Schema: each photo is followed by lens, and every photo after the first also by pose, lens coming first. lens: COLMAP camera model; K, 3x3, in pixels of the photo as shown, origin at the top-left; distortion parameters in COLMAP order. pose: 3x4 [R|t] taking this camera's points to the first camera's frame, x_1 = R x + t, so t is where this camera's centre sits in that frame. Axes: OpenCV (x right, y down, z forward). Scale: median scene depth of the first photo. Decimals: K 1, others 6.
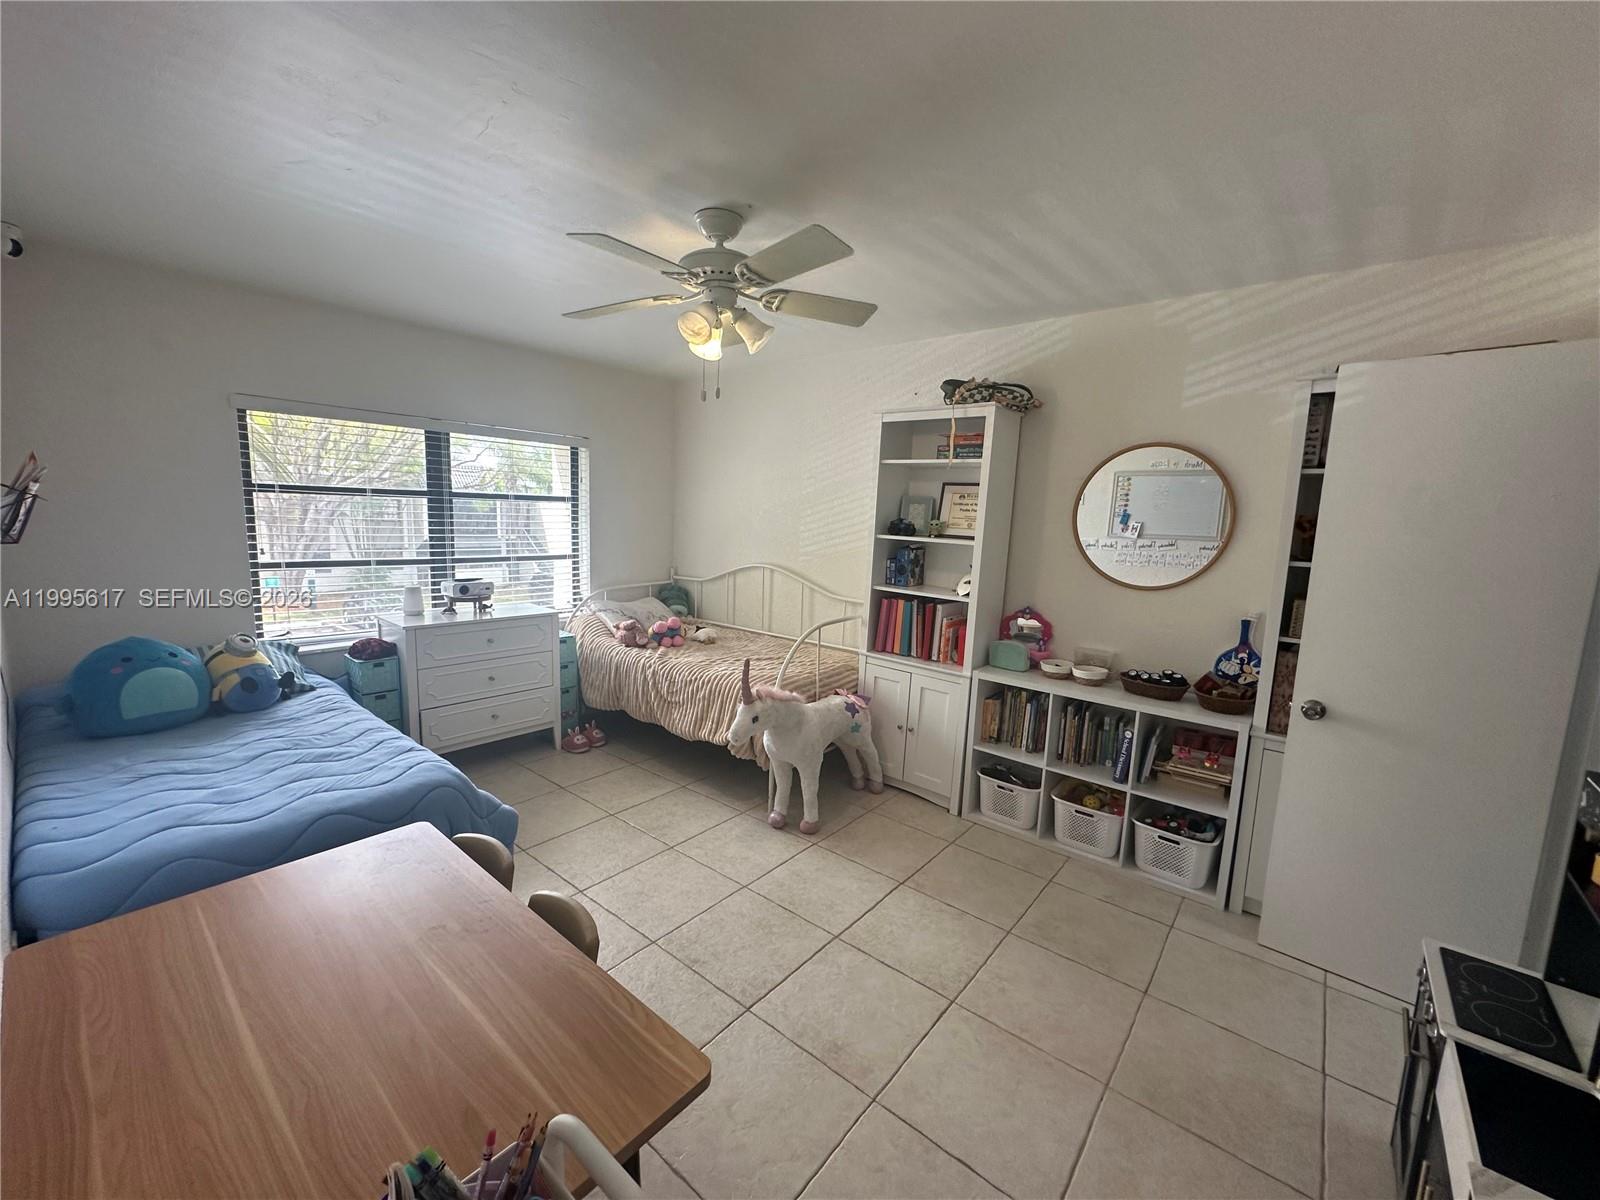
lens RADIAL K [[634.0, 0, 792.9], [0, 634.0, 593.0], [0, 0, 1]] dist [-0.005521, 0.000736]
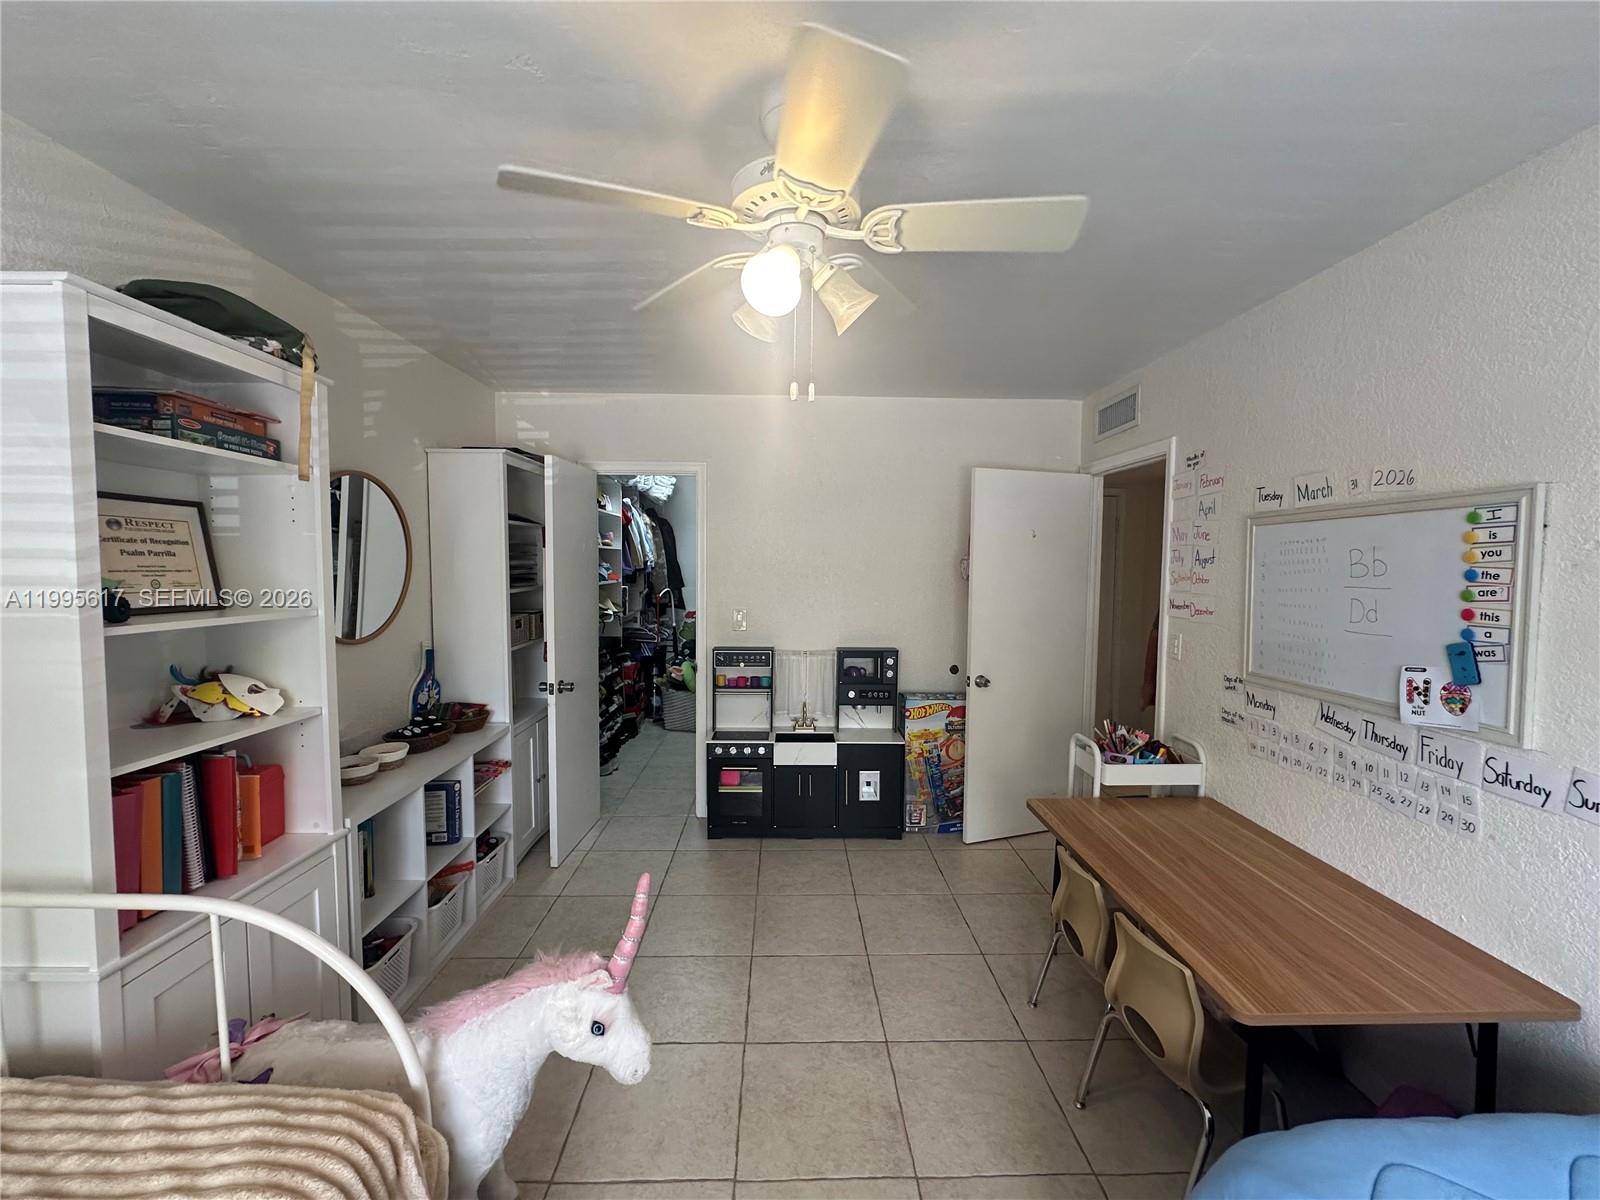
lens RADIAL K [[634.0, 0, 798.3], [0, 634.0, 599.8], [0, 0, 1]] dist [-0.005521, 0.000736]
pose [[-0.654663, -0.085408, 0.751081, -0.502506], [0.066659, 0.983203, 0.169905, -0.181799], [-0.752976, 0.161297, -0.637973, 1.188931]]
